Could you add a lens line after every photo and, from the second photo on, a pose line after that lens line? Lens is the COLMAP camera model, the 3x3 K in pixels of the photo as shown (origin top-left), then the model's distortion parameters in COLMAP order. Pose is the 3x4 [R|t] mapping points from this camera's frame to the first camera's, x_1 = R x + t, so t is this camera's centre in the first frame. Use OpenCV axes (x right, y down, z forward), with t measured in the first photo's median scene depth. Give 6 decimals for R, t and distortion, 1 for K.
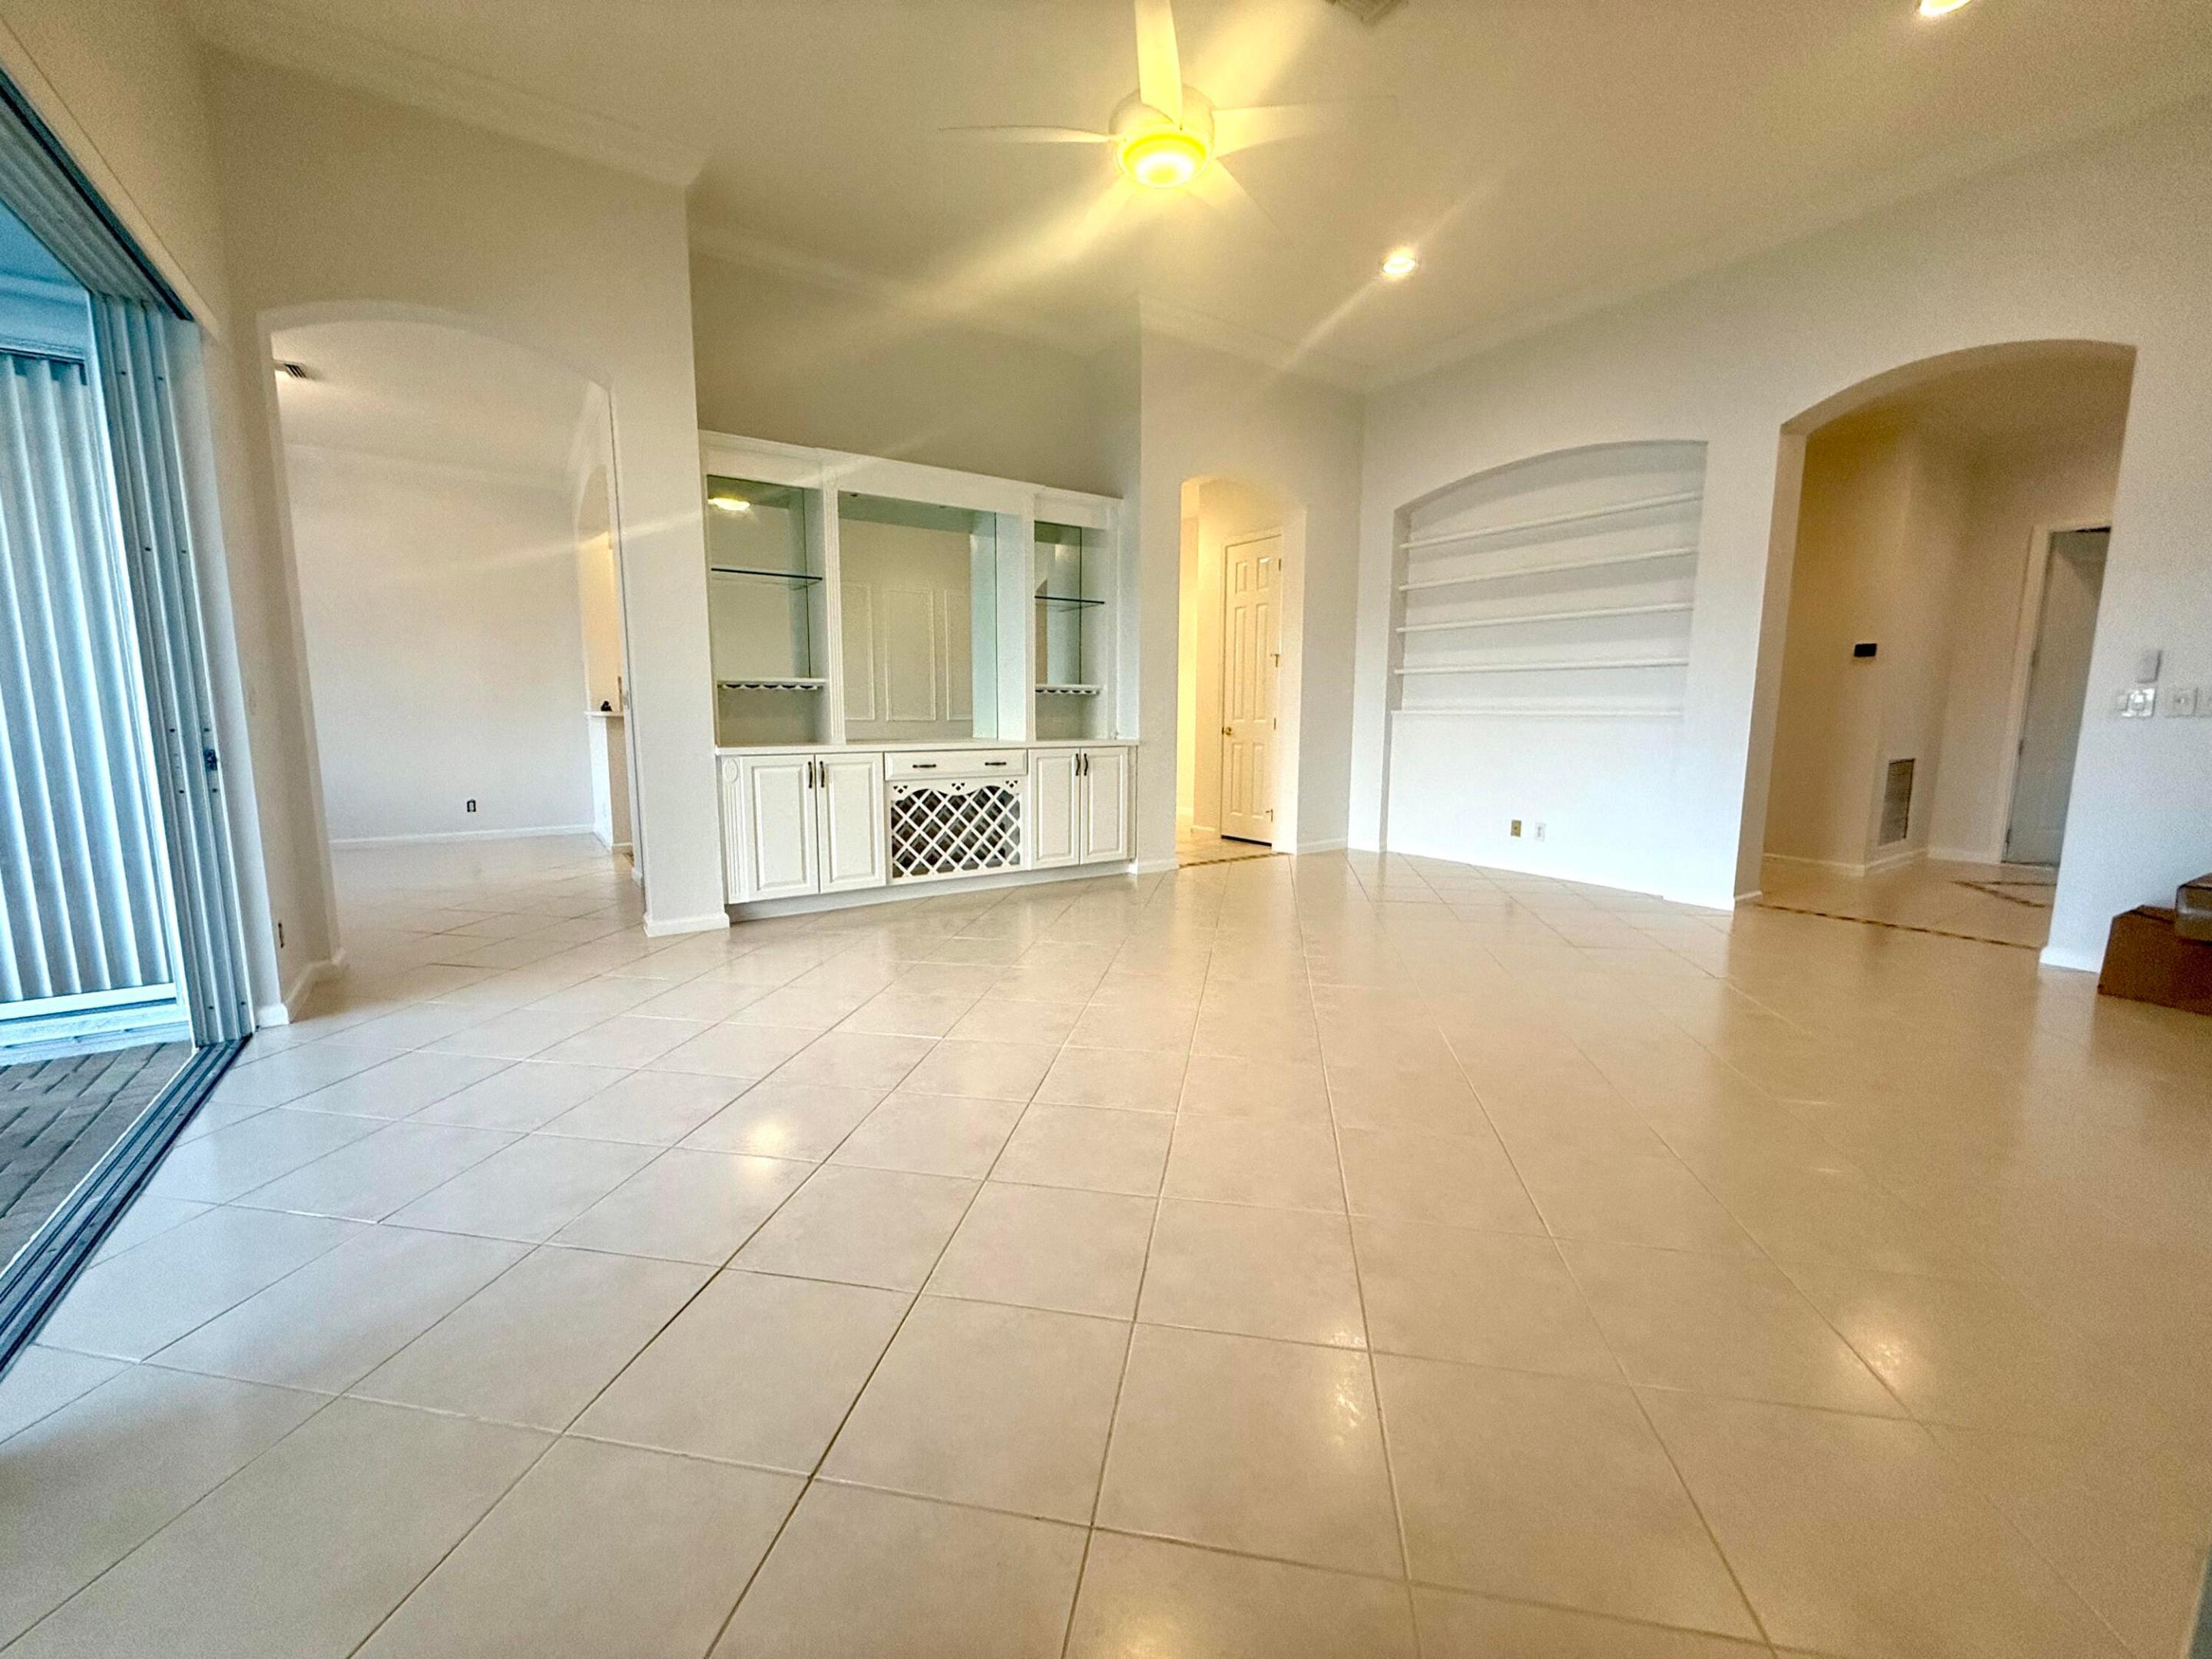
lens RADIAL K [[882.6, 0, 1095.7], [0, 882.6, 829.2], [0, 0, 1]] dist [-0.000612, 0.000331]
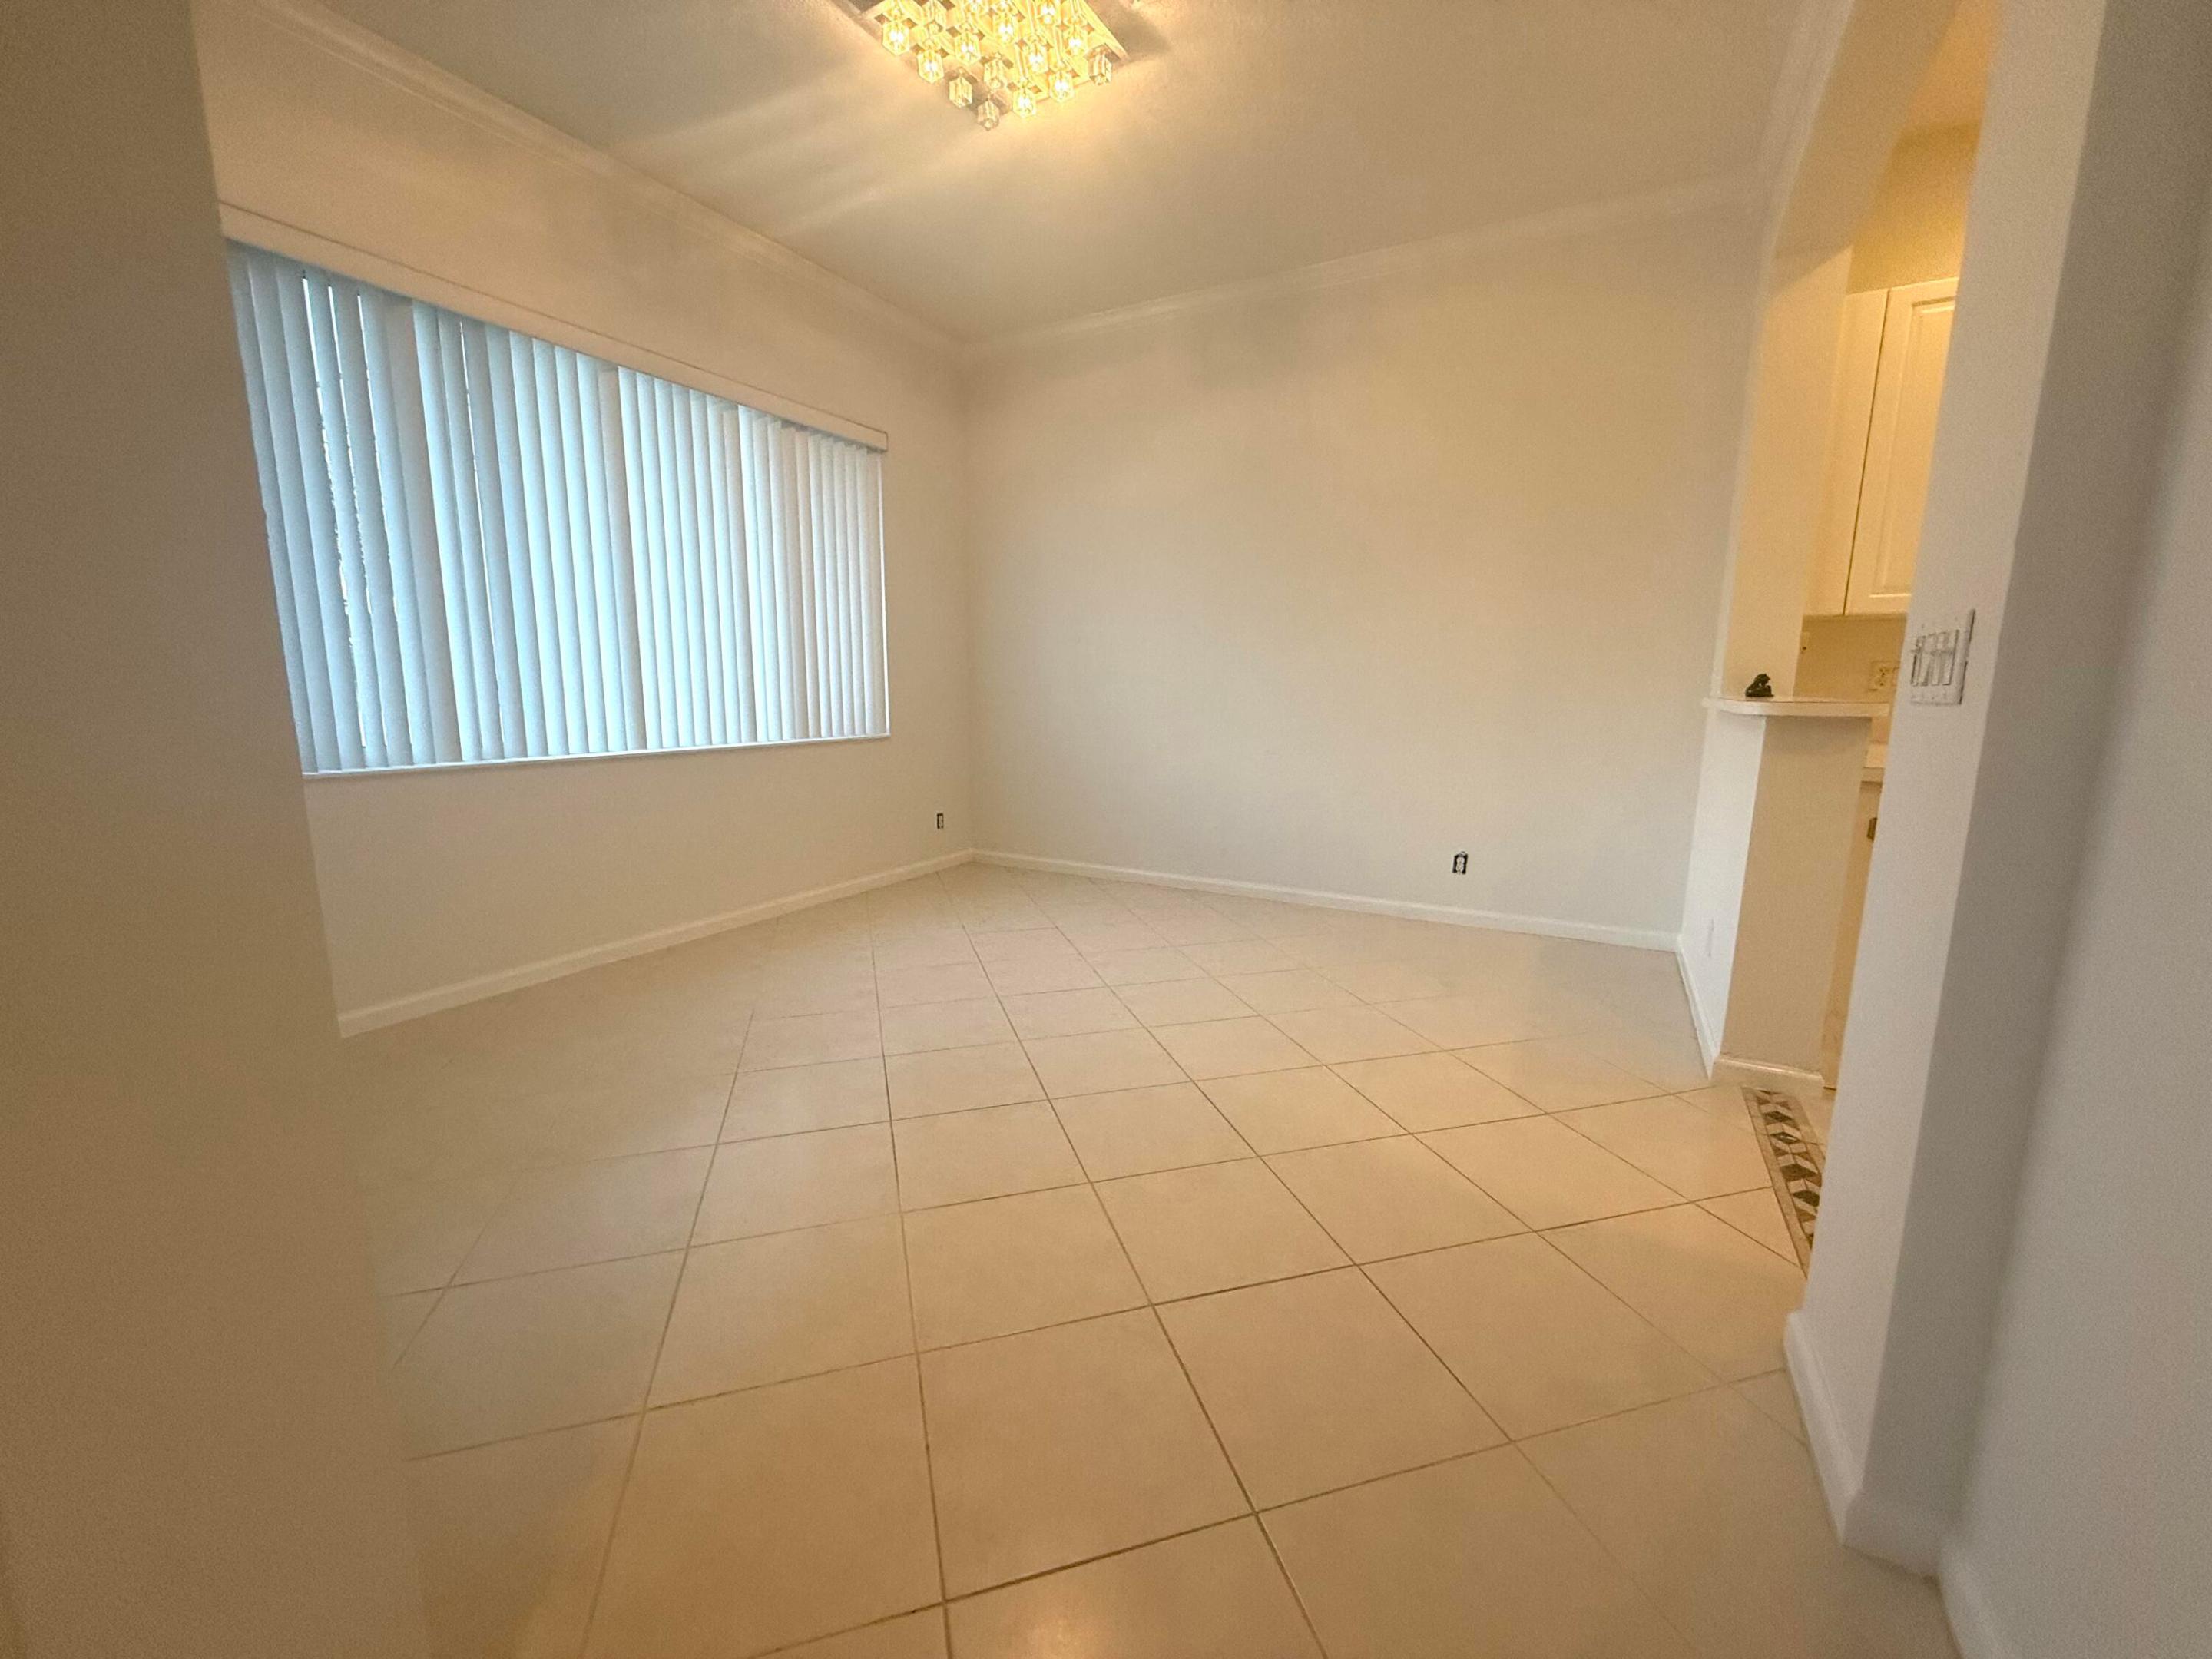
lens RADIAL K [[882.6, 0, 1095.7], [0, 882.6, 829.2], [0, 0, 1]] dist [-0.000612, 0.000331]
pose [[0.421587, 0.142096, -0.895585, -0.310647], [-0.125617, 0.987275, 0.097511, -0.074279], [0.898045, 0.071392, 0.434072, 0.549460]]
